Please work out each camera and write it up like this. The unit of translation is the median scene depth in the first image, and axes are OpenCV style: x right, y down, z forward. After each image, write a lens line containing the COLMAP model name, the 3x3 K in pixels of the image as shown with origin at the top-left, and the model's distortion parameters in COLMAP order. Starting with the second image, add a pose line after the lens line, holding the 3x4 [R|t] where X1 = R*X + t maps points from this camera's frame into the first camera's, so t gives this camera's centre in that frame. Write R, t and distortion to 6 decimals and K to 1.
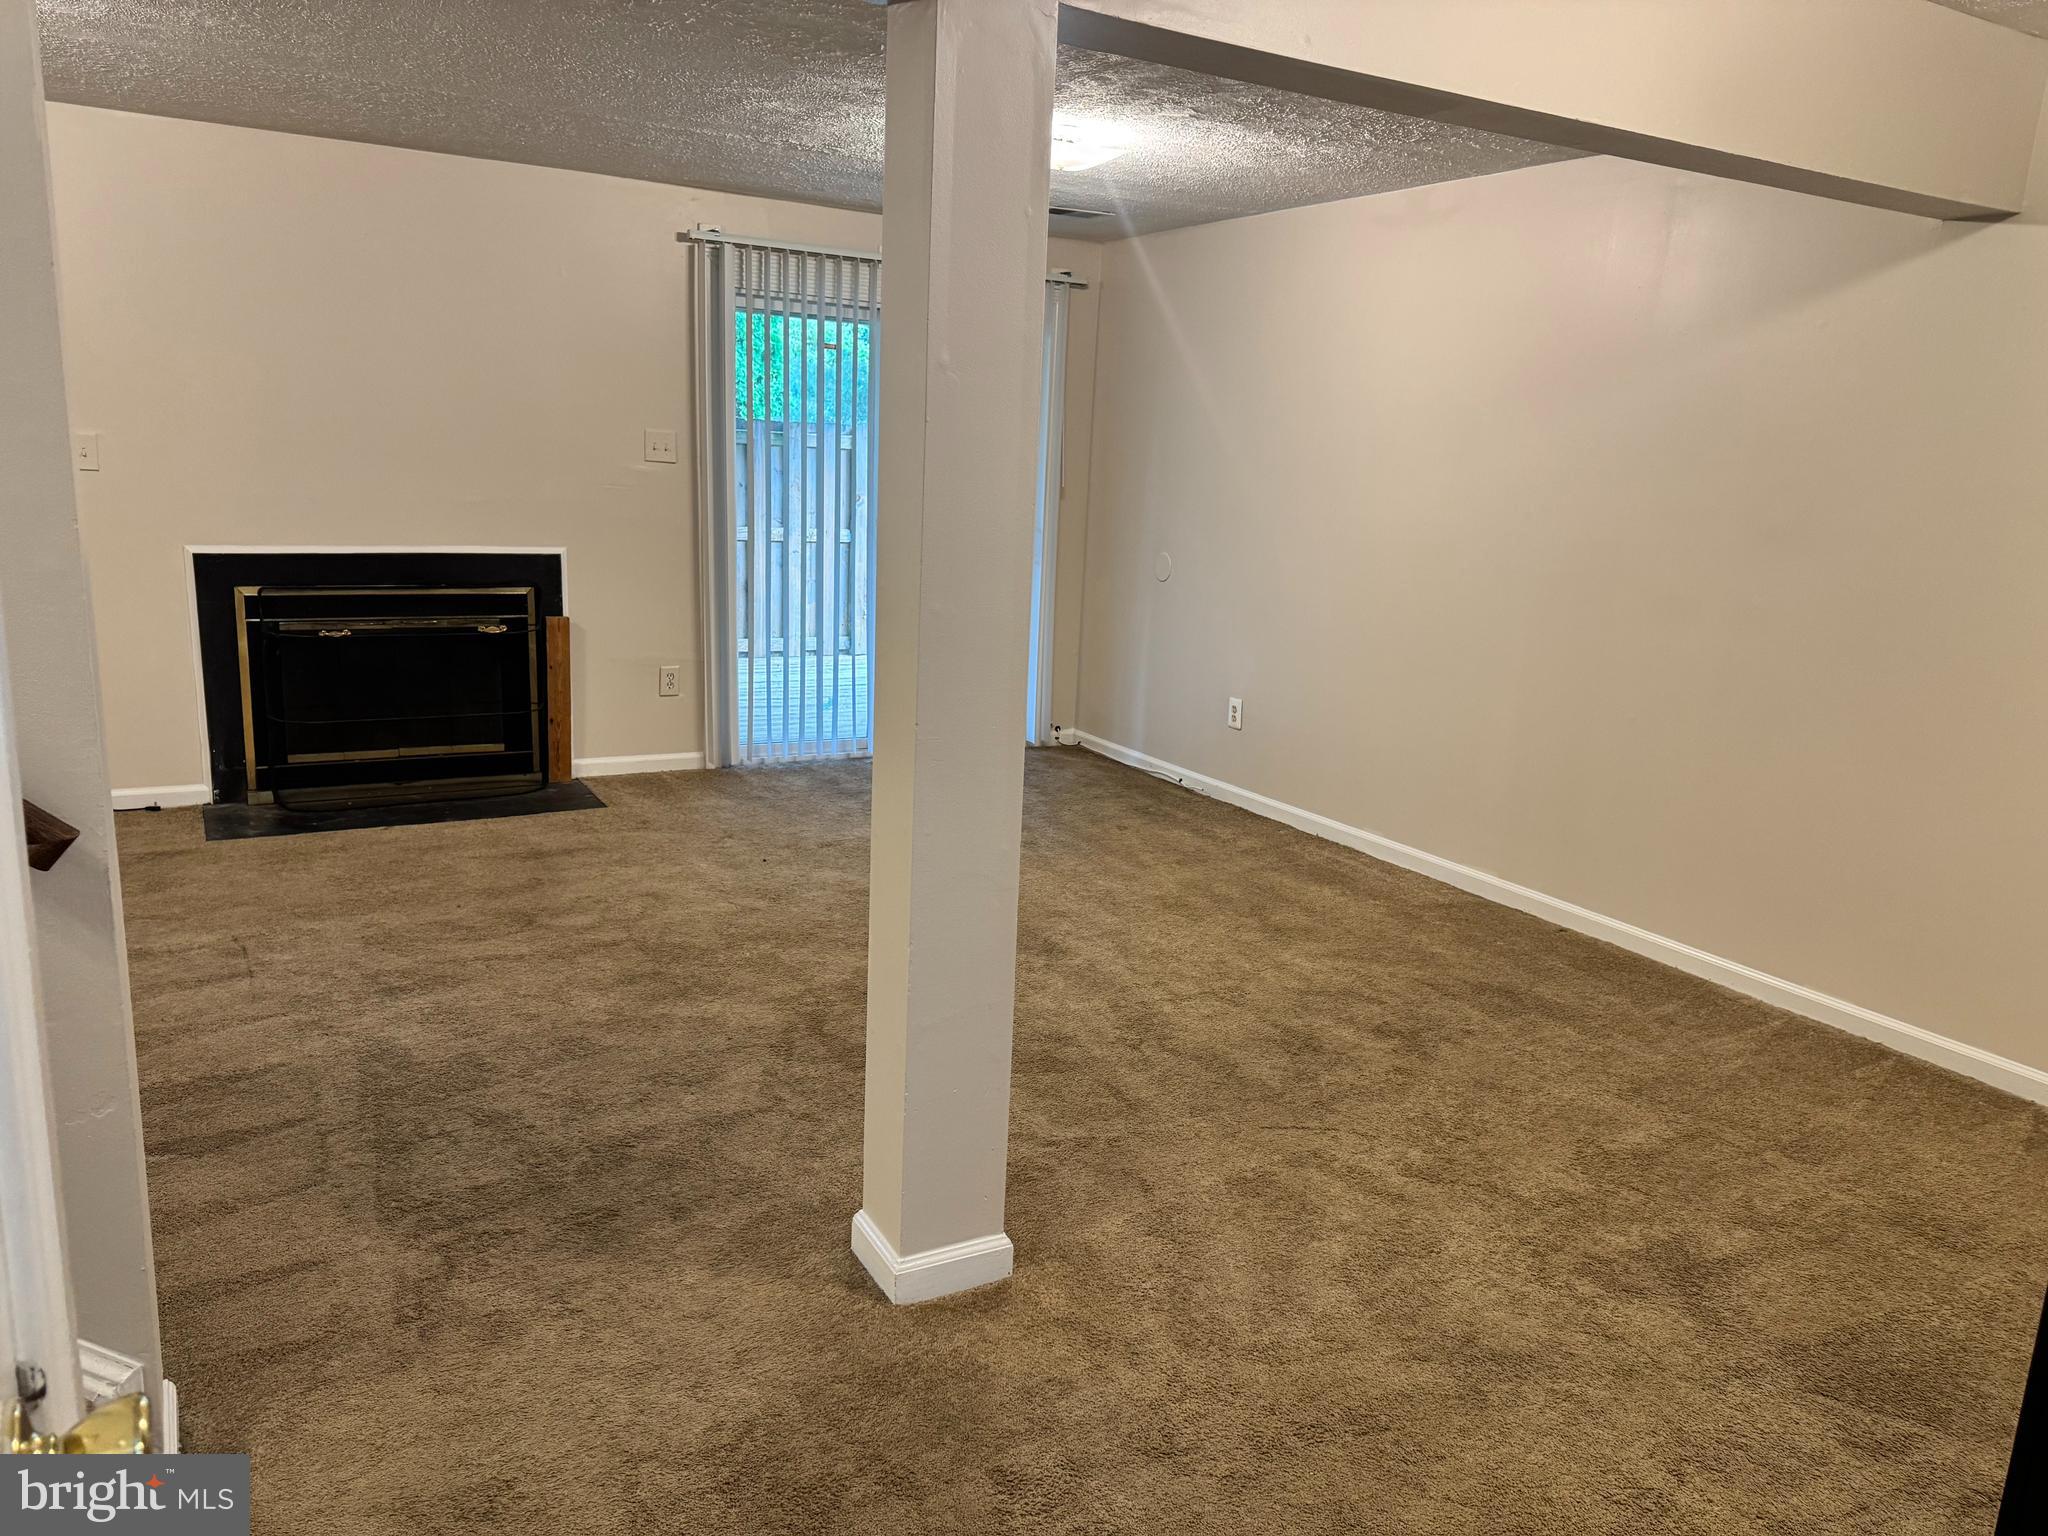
lens RADIAL K [[1441.0, 0, 1033.7], [0, 1441.0, 770.4], [0, 0, 1]] dist [0.074011, -0.089107]
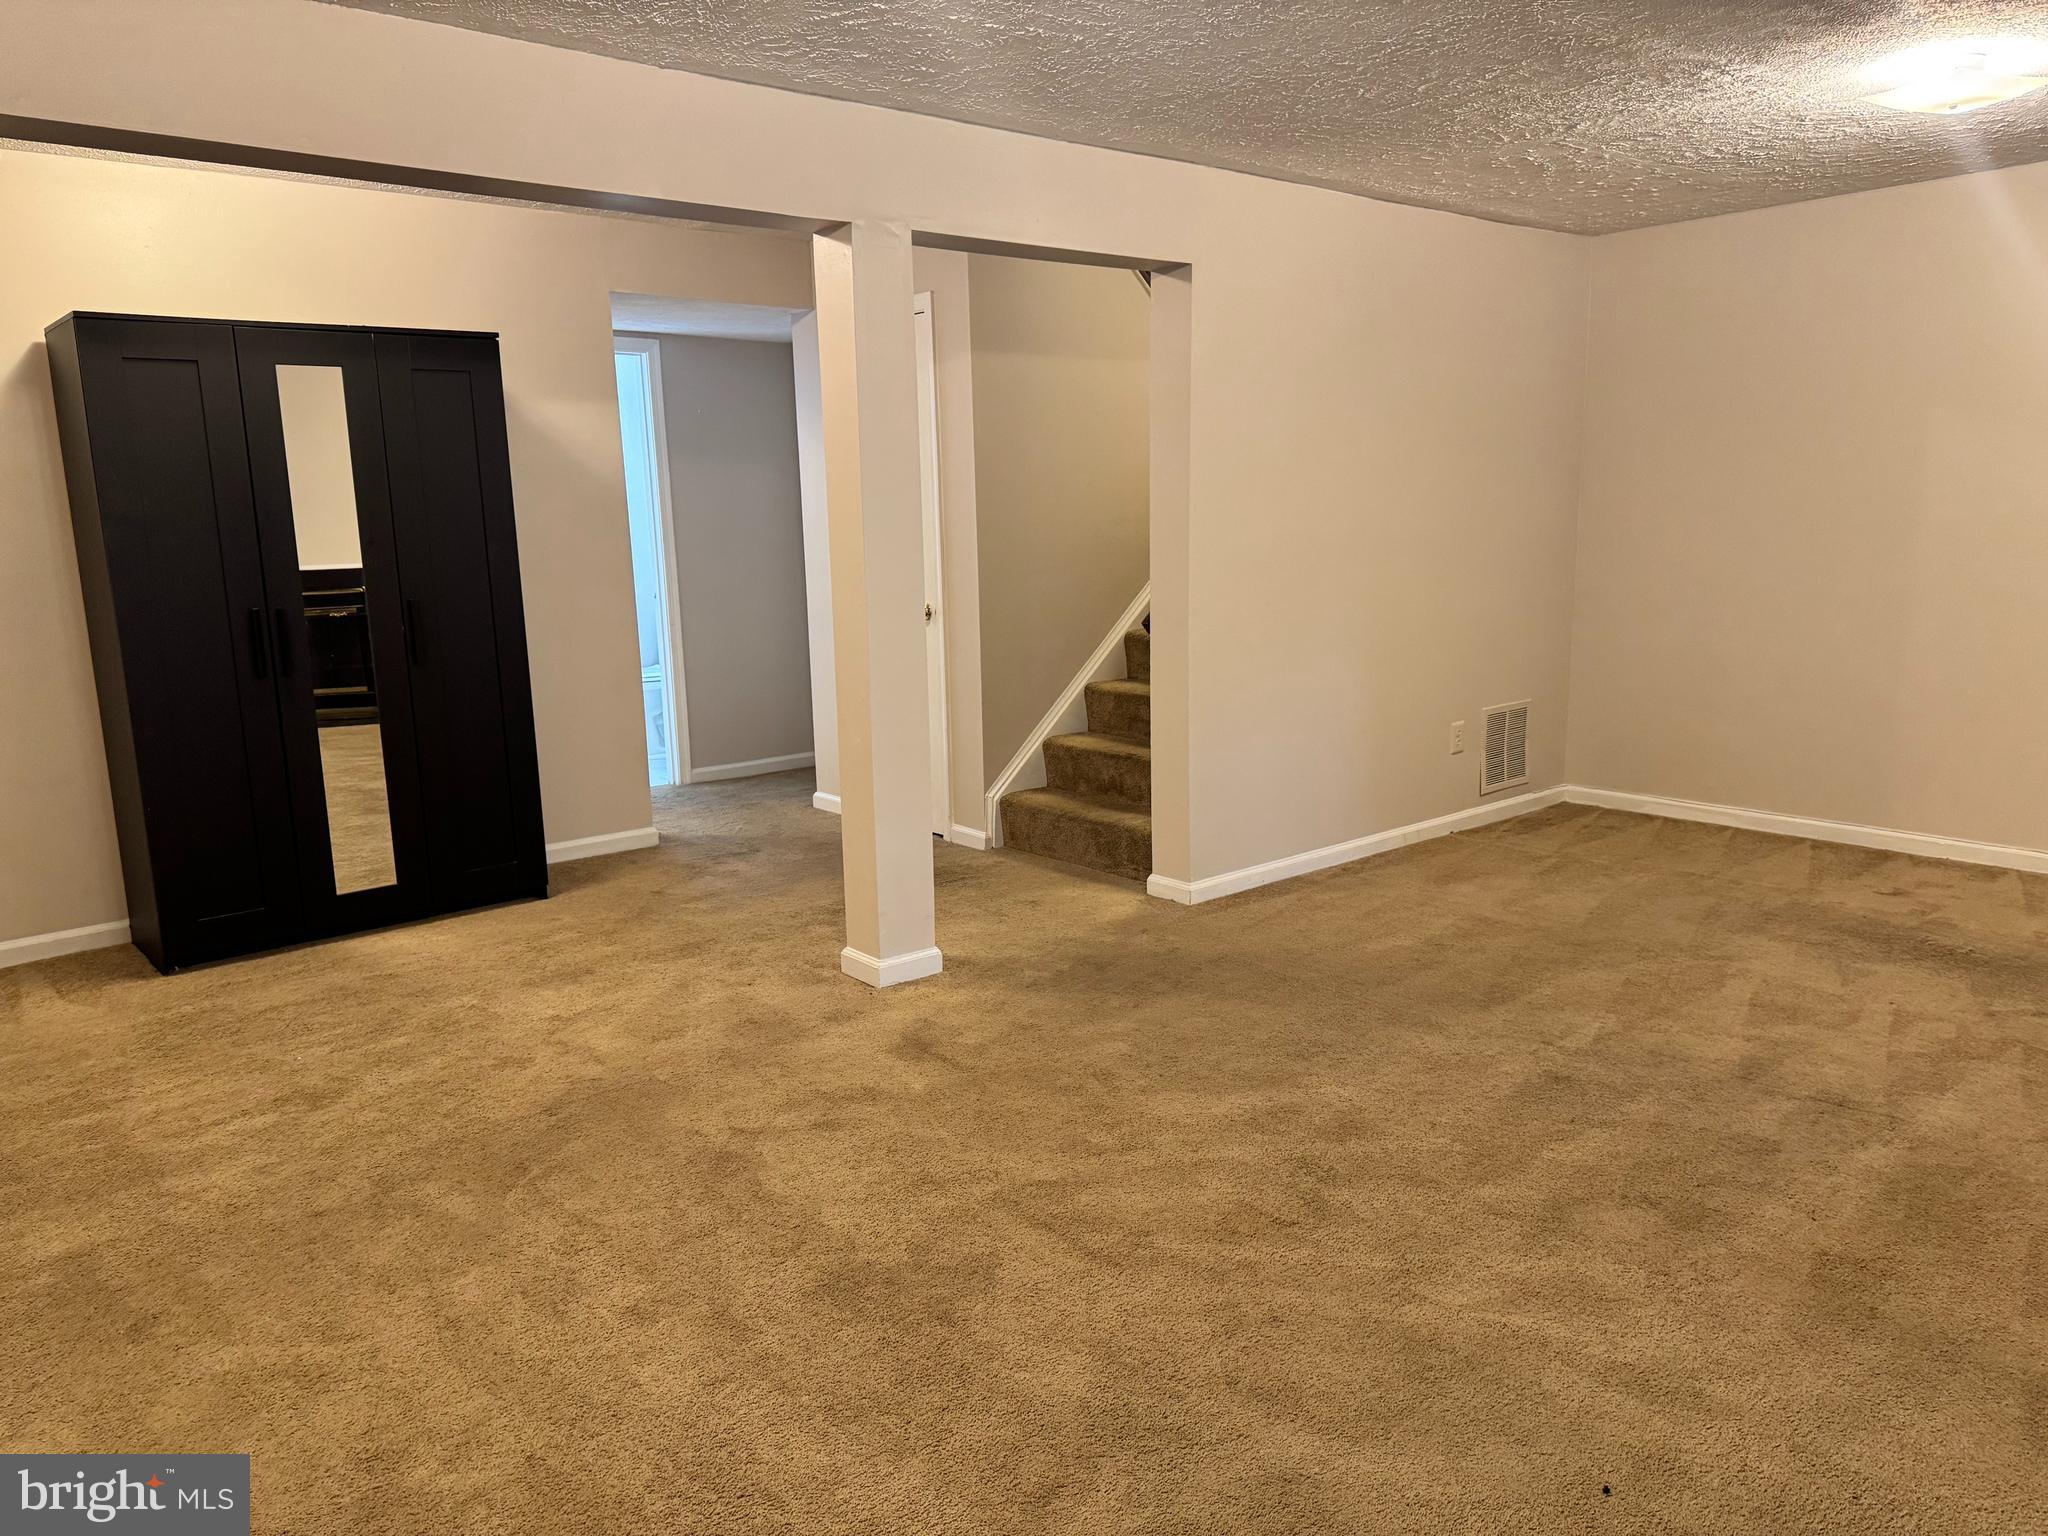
lens RADIAL K [[1441.0, 0, 1020.2], [0, 1441.0, 769.5], [0, 0, 1]] dist [0.074011, -0.089107]
pose [[-0.982756, 0.013174, -0.184435, 0.044997], [-0.058561, 0.923935, 0.378040, -0.269654], [0.175386, 0.382322, -0.907232, 1.294054]]
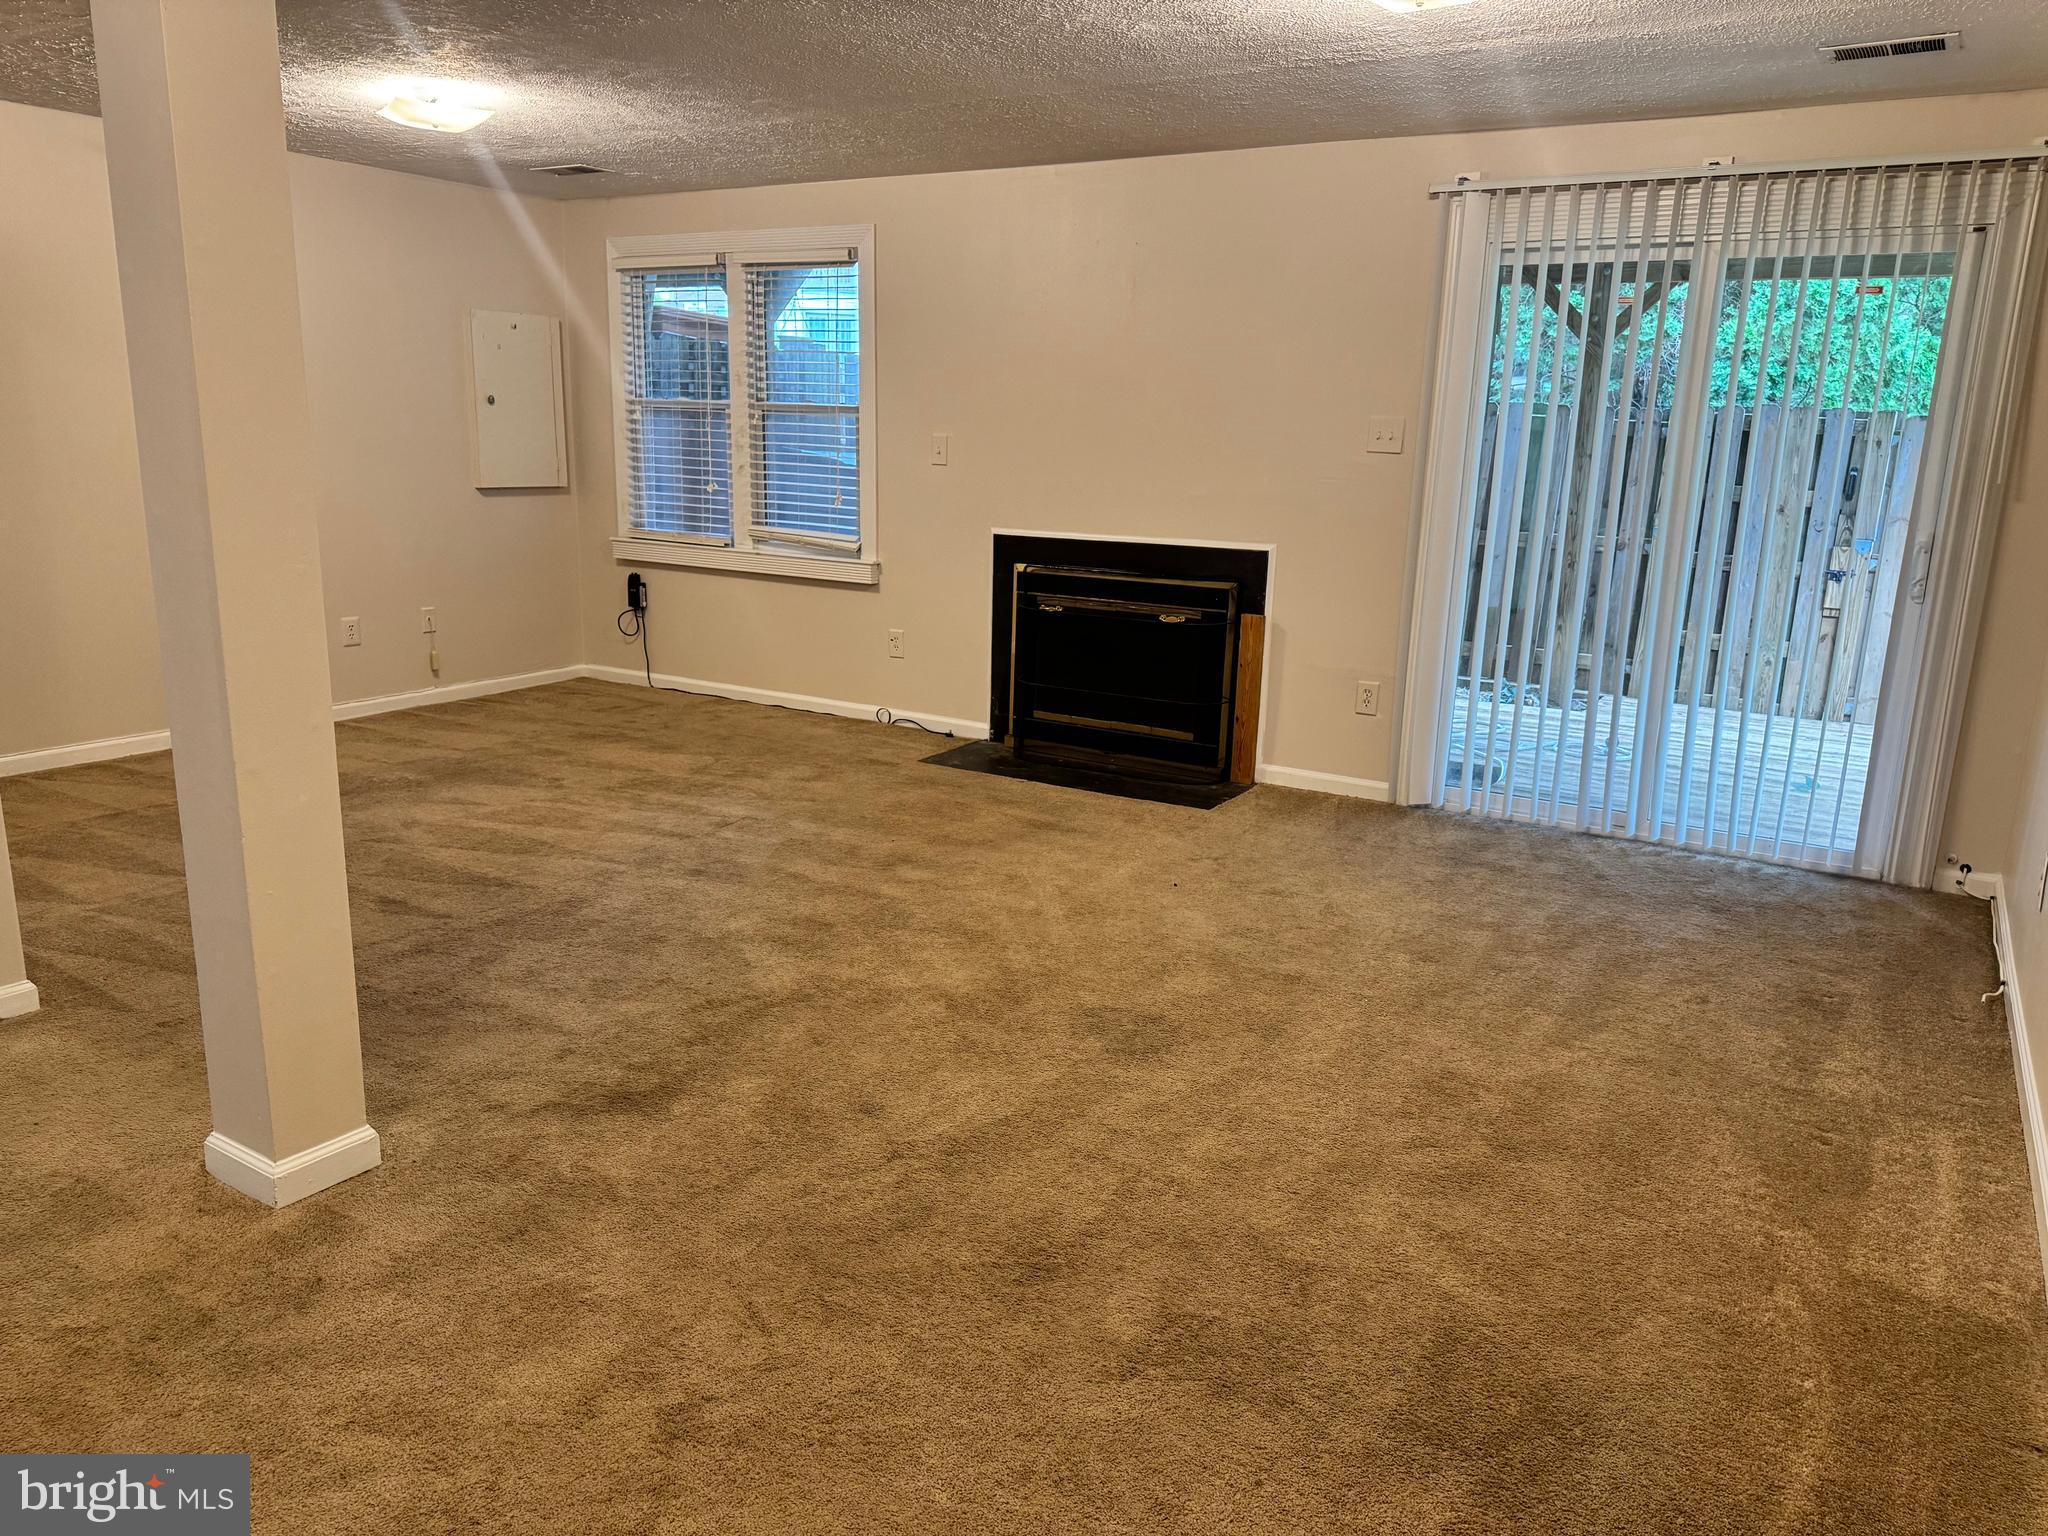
lens RADIAL K [[1441.0, 0, 1021.8], [0, 1441.0, 761.7], [0, 0, 1]] dist [0.074011, -0.089107]
pose [[0.480533, 0.166671, -0.860993, 0.542556], [-0.195935, 0.977361, 0.079844, -0.067377], [0.854809, 0.130331, 0.502311, 0.470029]]
